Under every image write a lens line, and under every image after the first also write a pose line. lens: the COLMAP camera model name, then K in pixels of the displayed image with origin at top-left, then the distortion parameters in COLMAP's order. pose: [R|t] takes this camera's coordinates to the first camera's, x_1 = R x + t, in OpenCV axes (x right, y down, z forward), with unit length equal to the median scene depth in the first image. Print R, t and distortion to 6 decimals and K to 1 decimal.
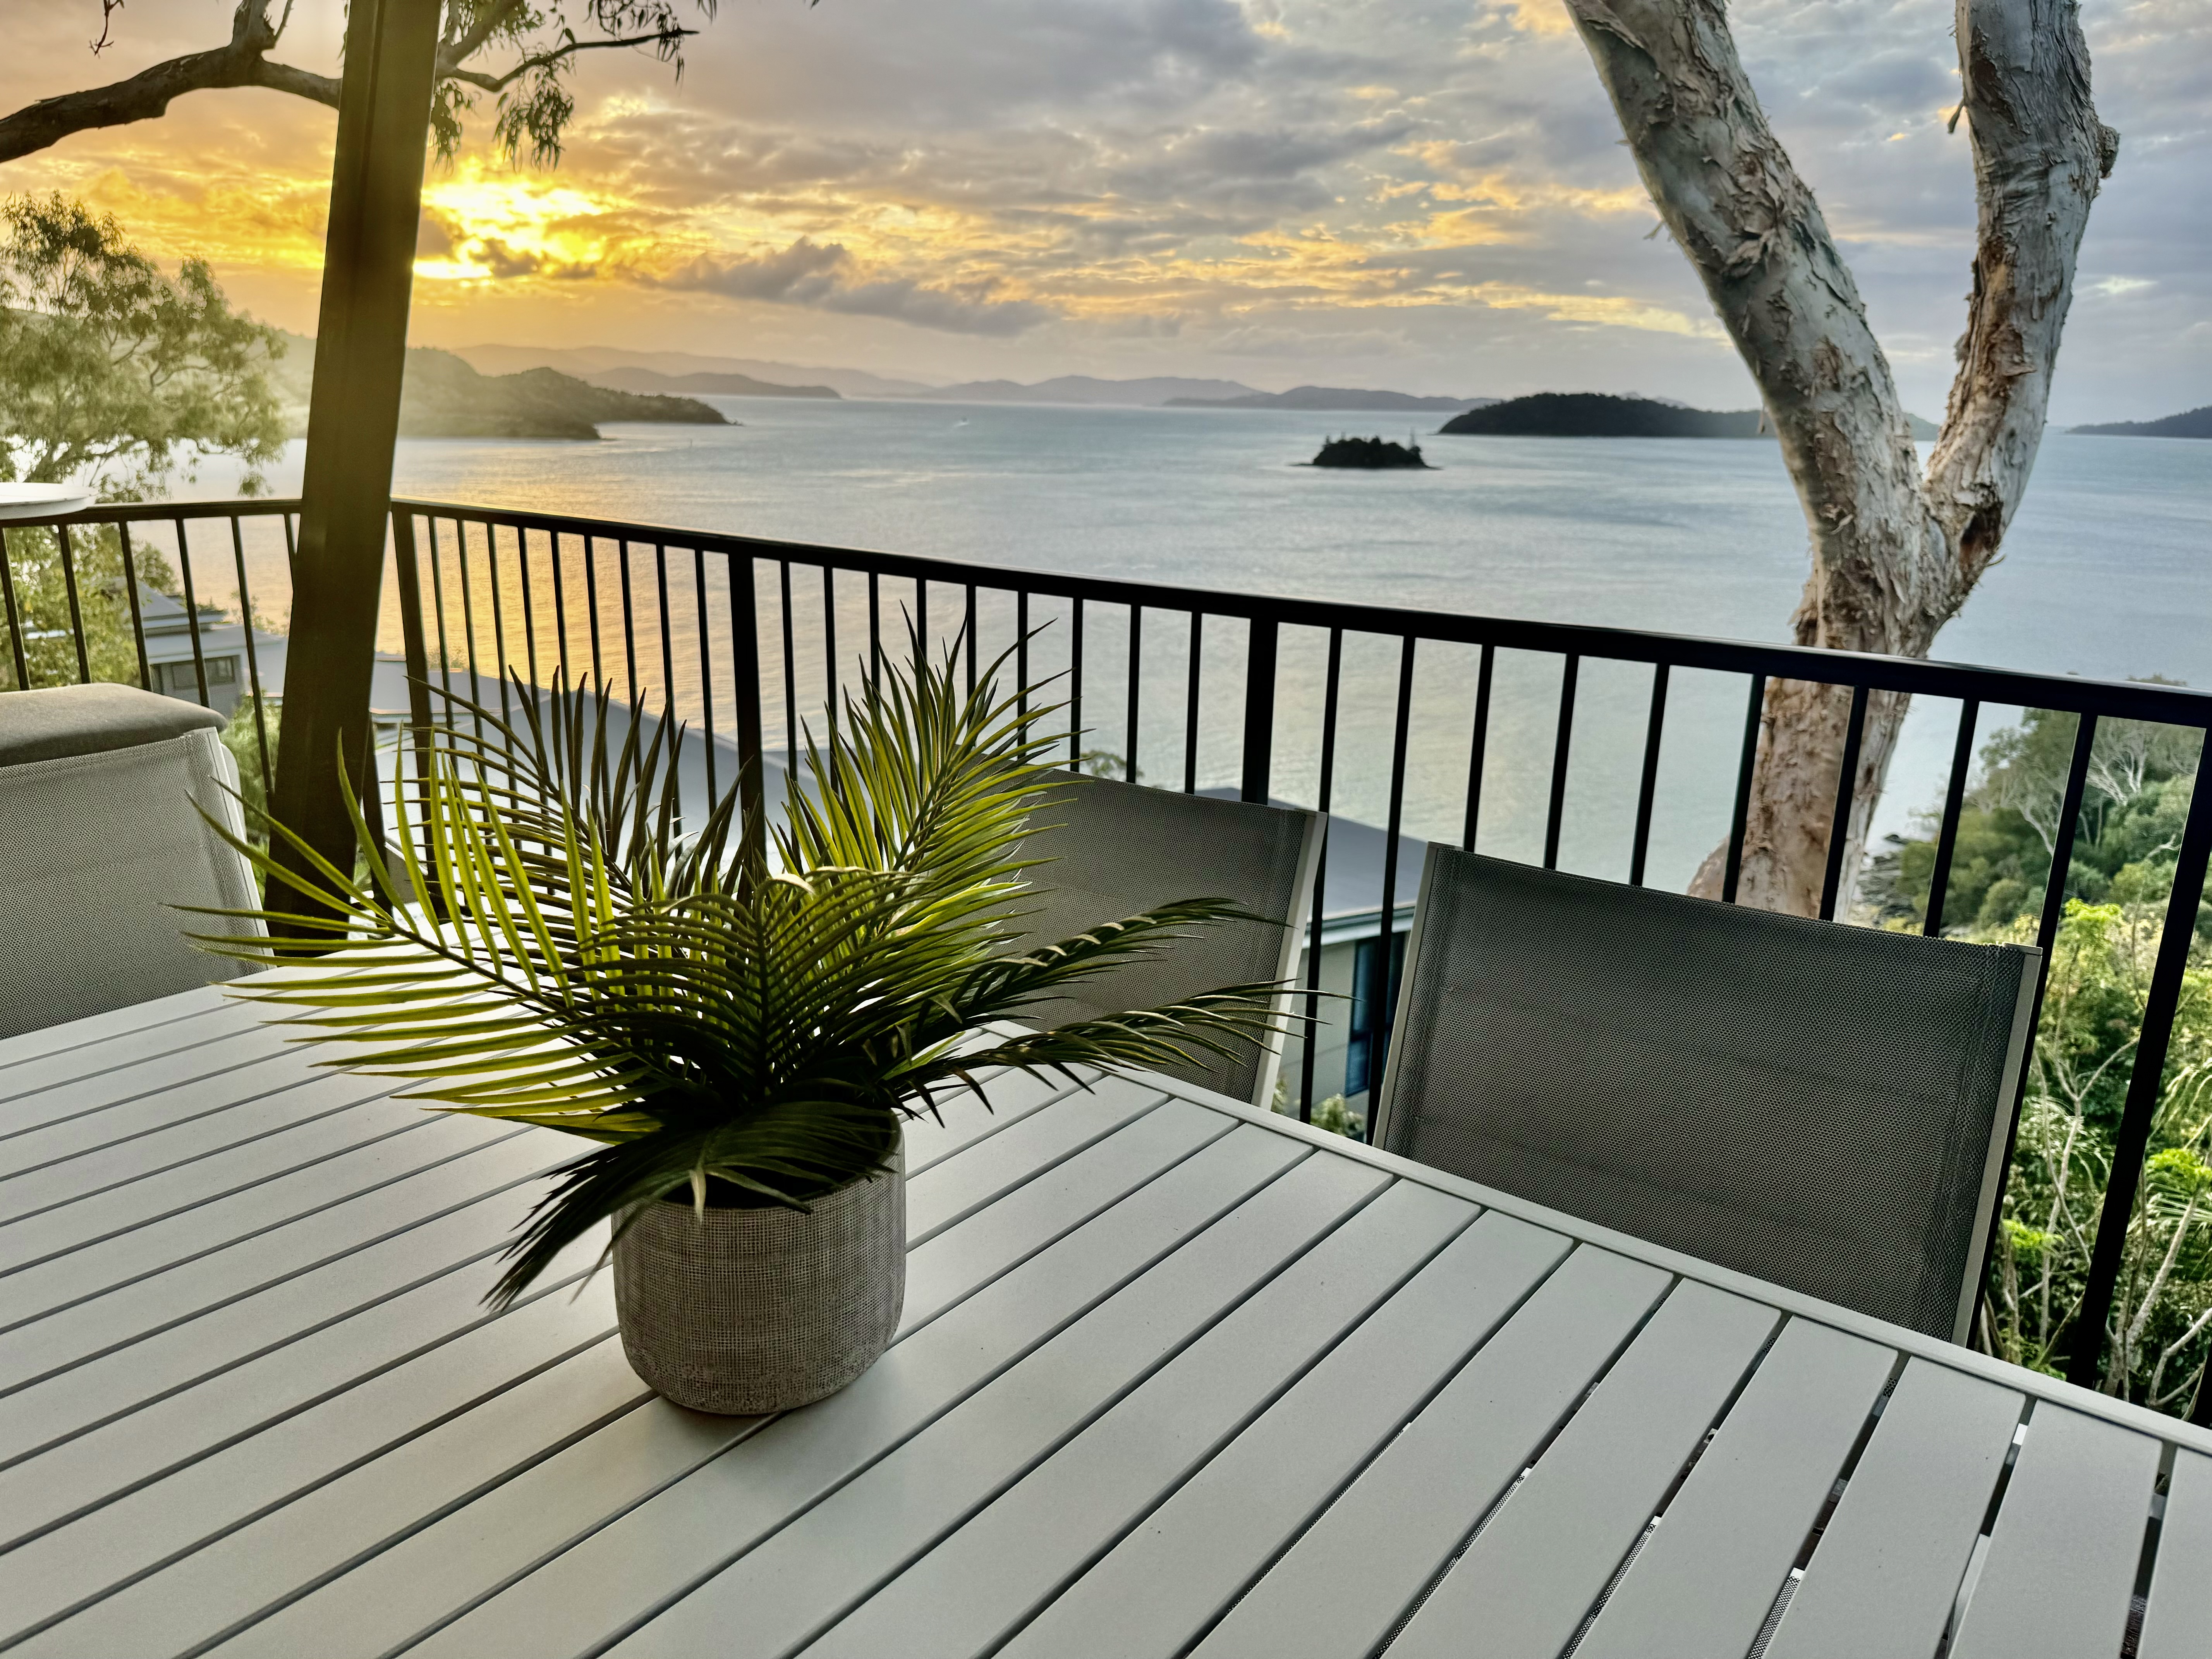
lens RADIAL K [[1547.7, 0, 1106.0], [0, 1547.7, 829.5], [0, 0, 1]] dist [-0.006332, -0.005155]
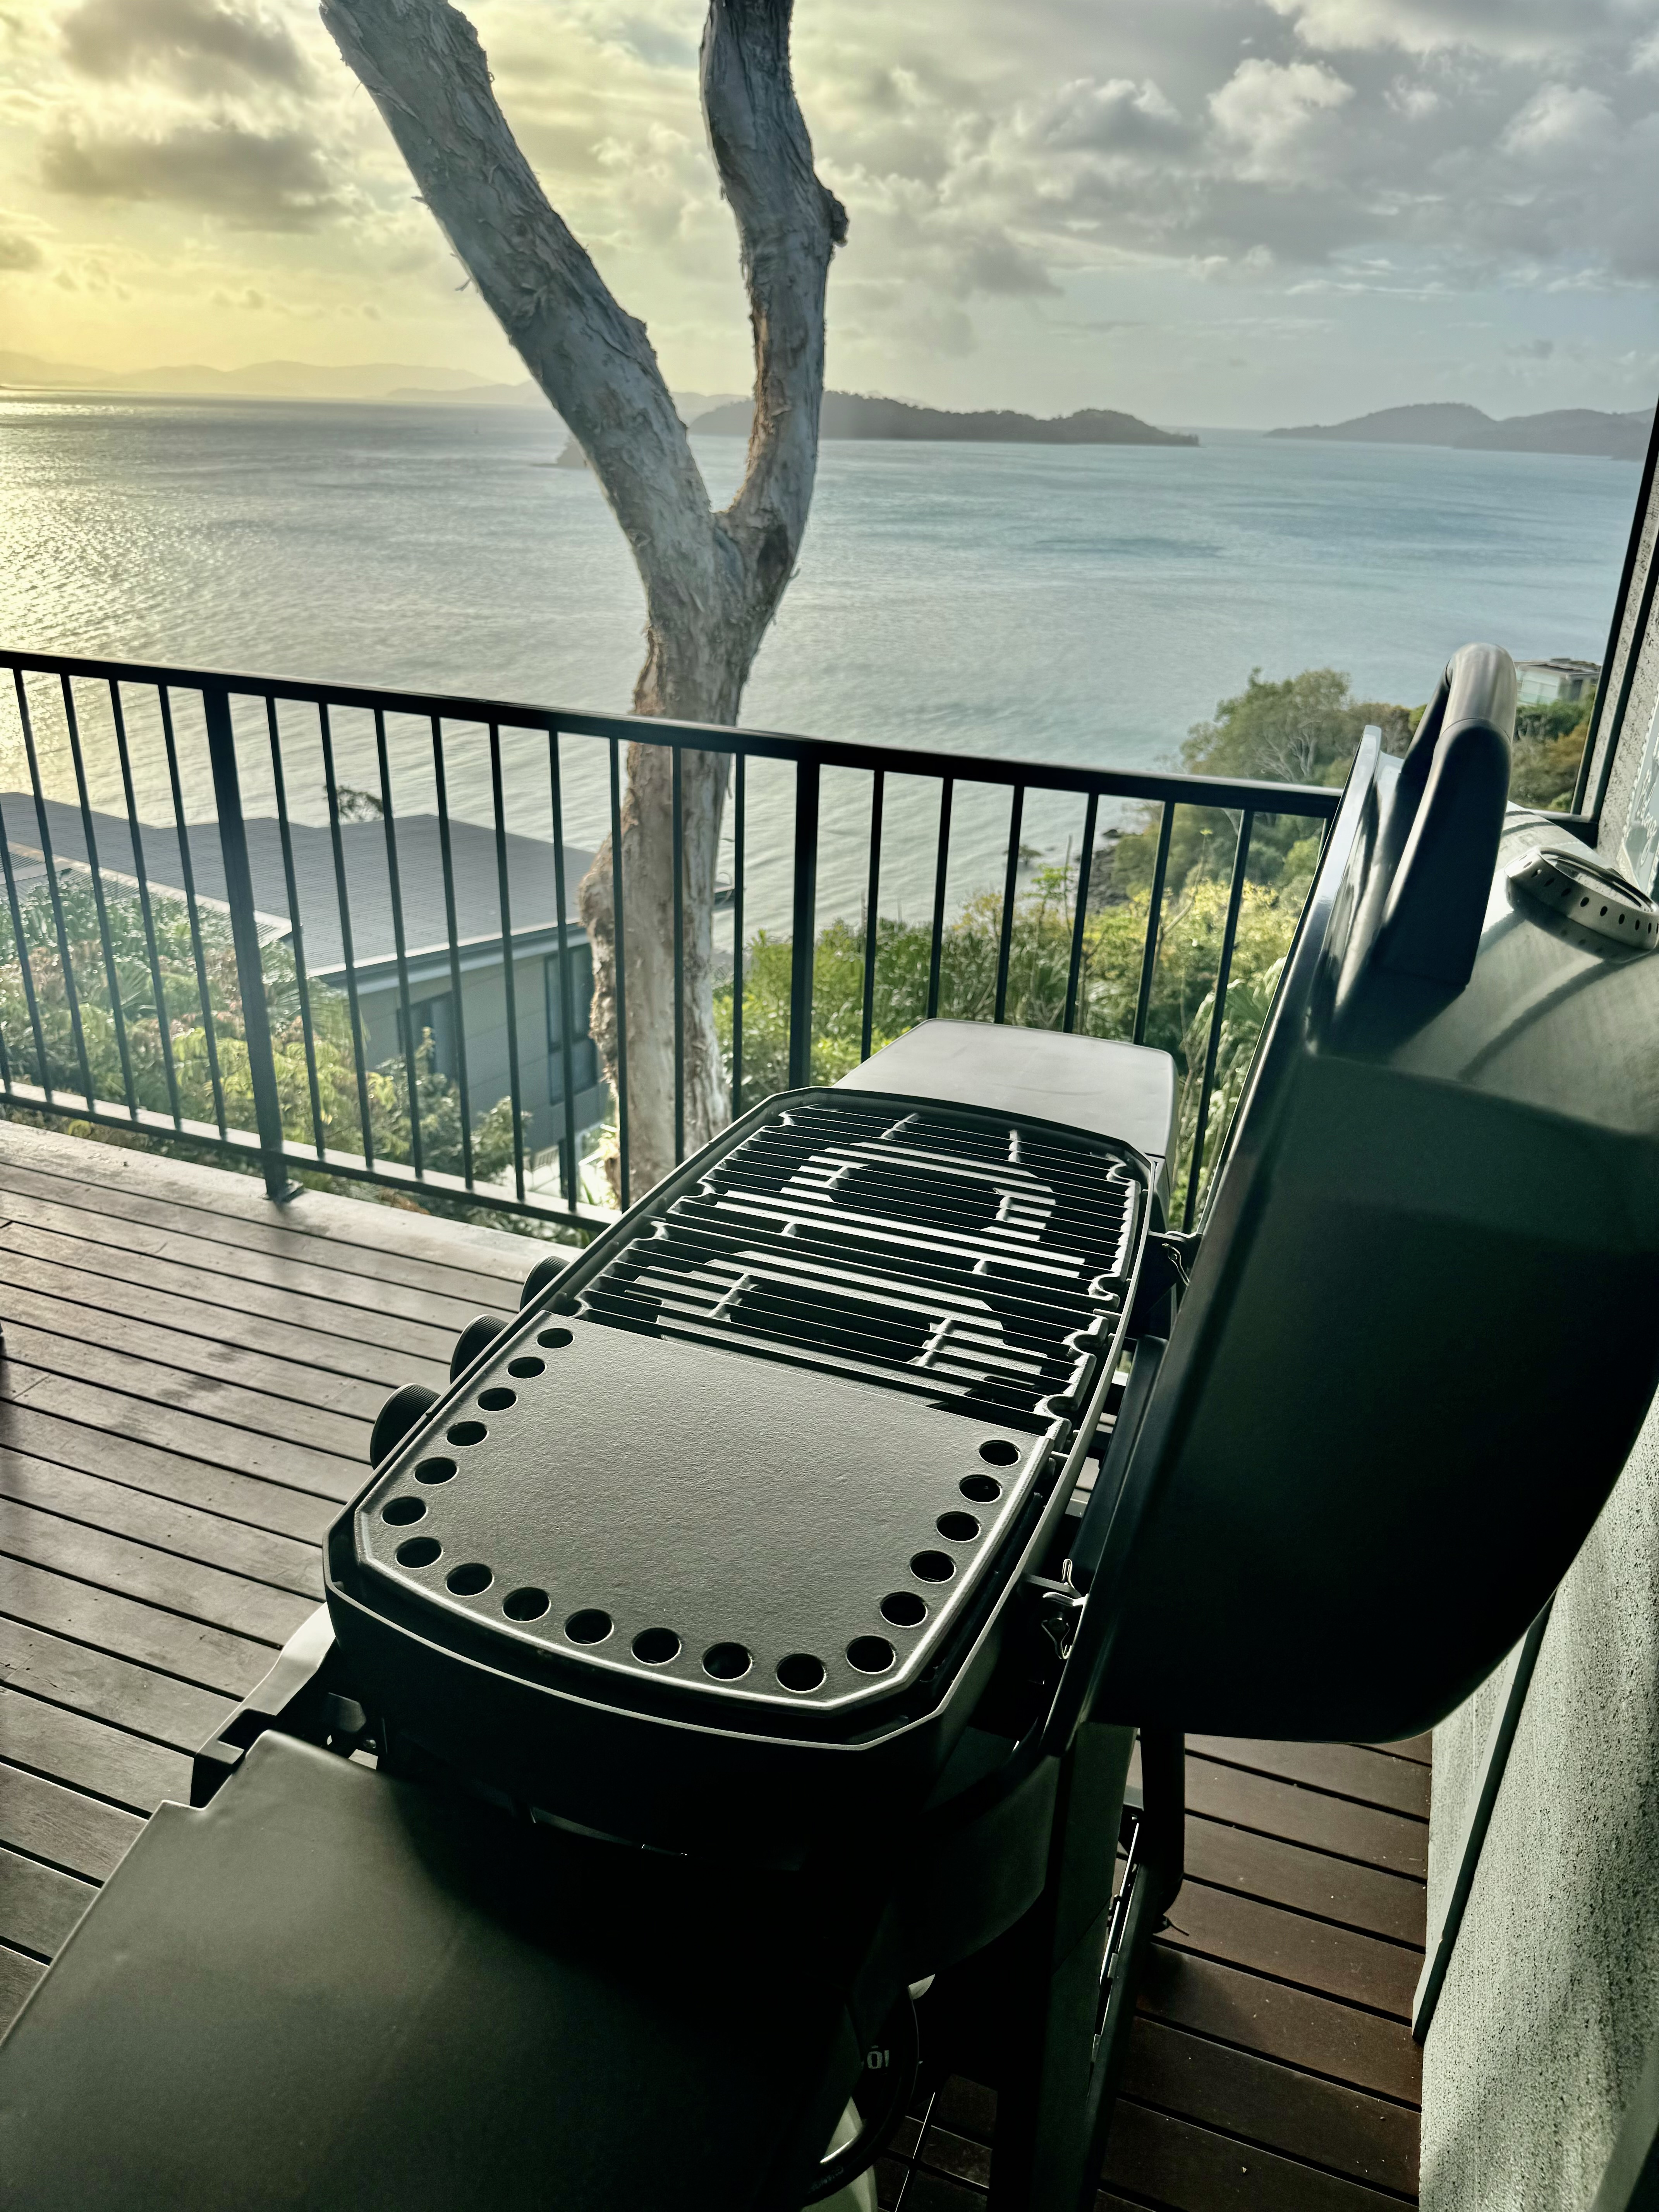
lens RADIAL K [[1558.7, 0, 825.4], [0, 1558.7, 1114.5], [0, 0, 1]] dist [0.001335, -0.025255]
pose [[0.960840, -0.106185, 0.255950, 0.254110], [0.063488, 0.983454, 0.169669, 0.042272], [-0.269731, -0.146775, 0.951684, -0.264897]]
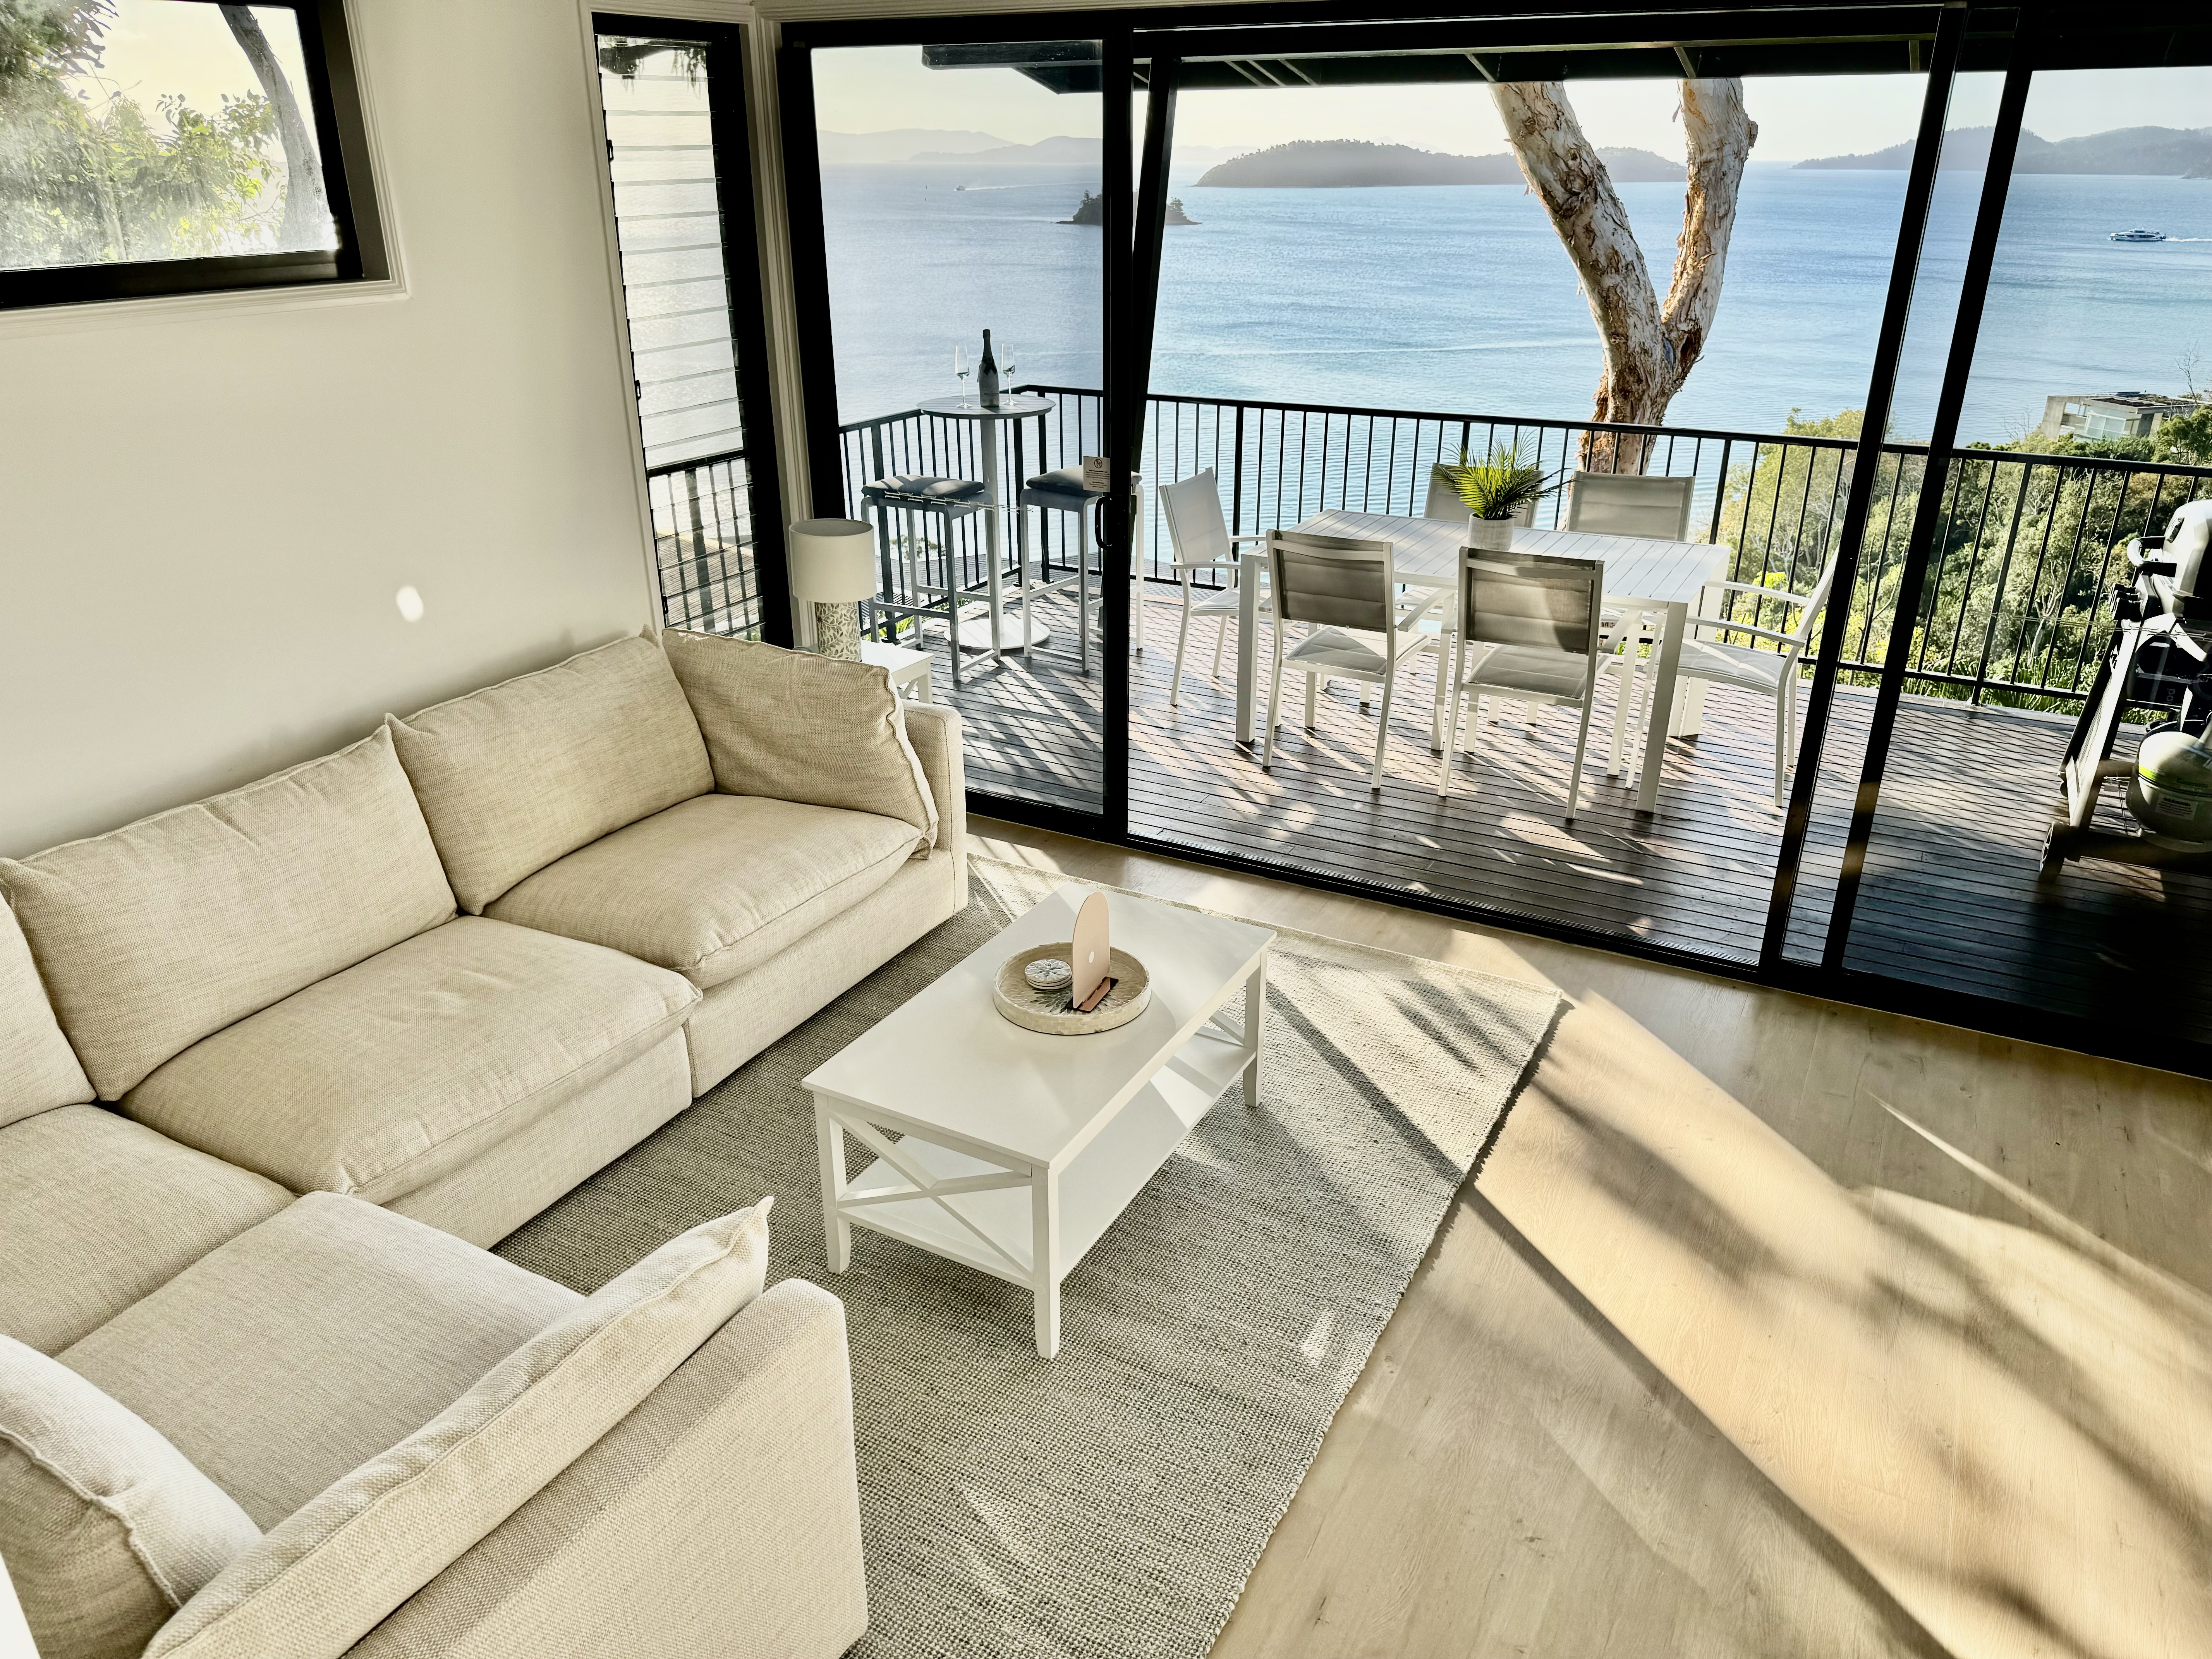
lens RADIAL K [[1557.6, 0, 1106.0], [0, 1557.6, 829.5], [0, 0, 1]] dist [0.063424, -0.110433]
pose [[0.987311, -0.083642, 0.134985, -0.459511], [0.064273, 0.987783, 0.141962, 0.075079], [-0.145210, -0.131485, 0.980625, -0.880650]]
